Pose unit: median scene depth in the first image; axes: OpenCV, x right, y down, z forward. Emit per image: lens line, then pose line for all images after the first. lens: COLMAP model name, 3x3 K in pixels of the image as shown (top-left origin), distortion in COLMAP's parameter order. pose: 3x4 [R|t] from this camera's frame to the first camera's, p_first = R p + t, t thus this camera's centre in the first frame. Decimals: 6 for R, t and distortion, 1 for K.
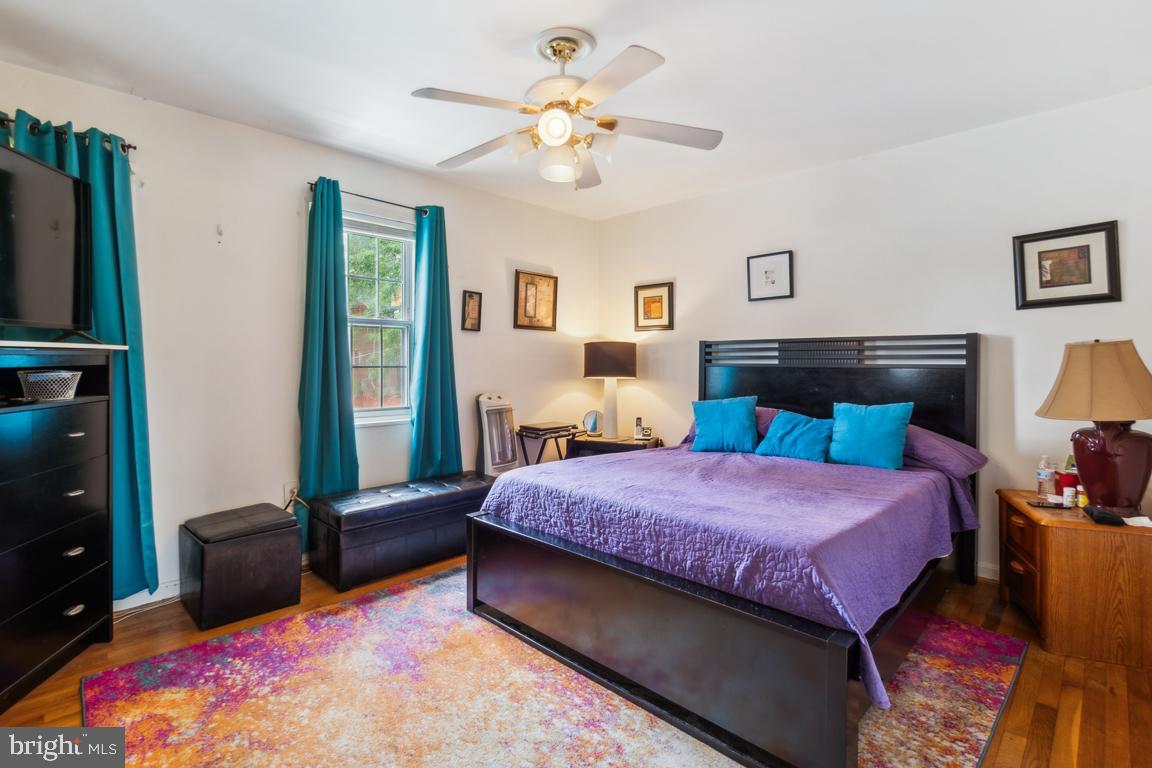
lens RADIAL K [[520.8, 0, 575.4], [0, 520.8, 375.8], [0, 0, 1]] dist [0.003444, 0.000903]
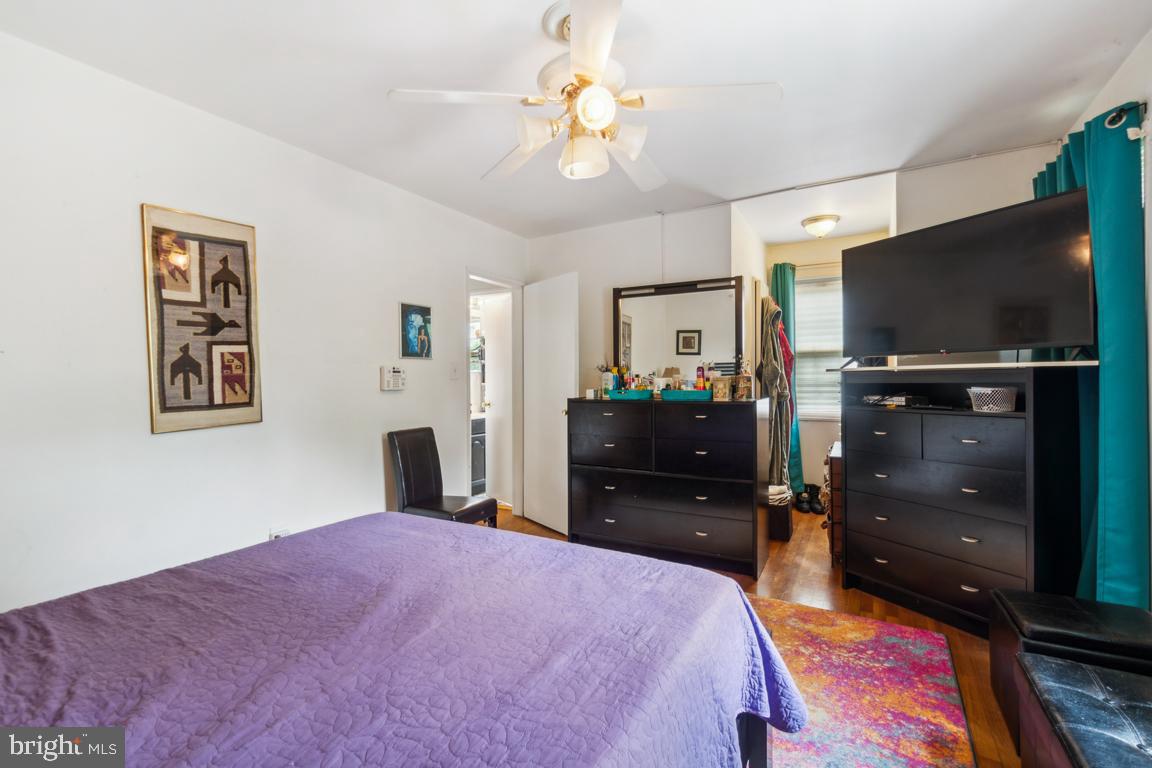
lens RADIAL K [[520.8, 0, 576.5], [0, 520.8, 381.0], [0, 0, 1]] dist [0.003444, 0.000903]
pose [[-0.972722, 0.012944, -0.231614, 0.198034], [0.009235, 0.999811, 0.017090, -0.057636], [0.231791, 0.014485, -0.972658, 1.993765]]
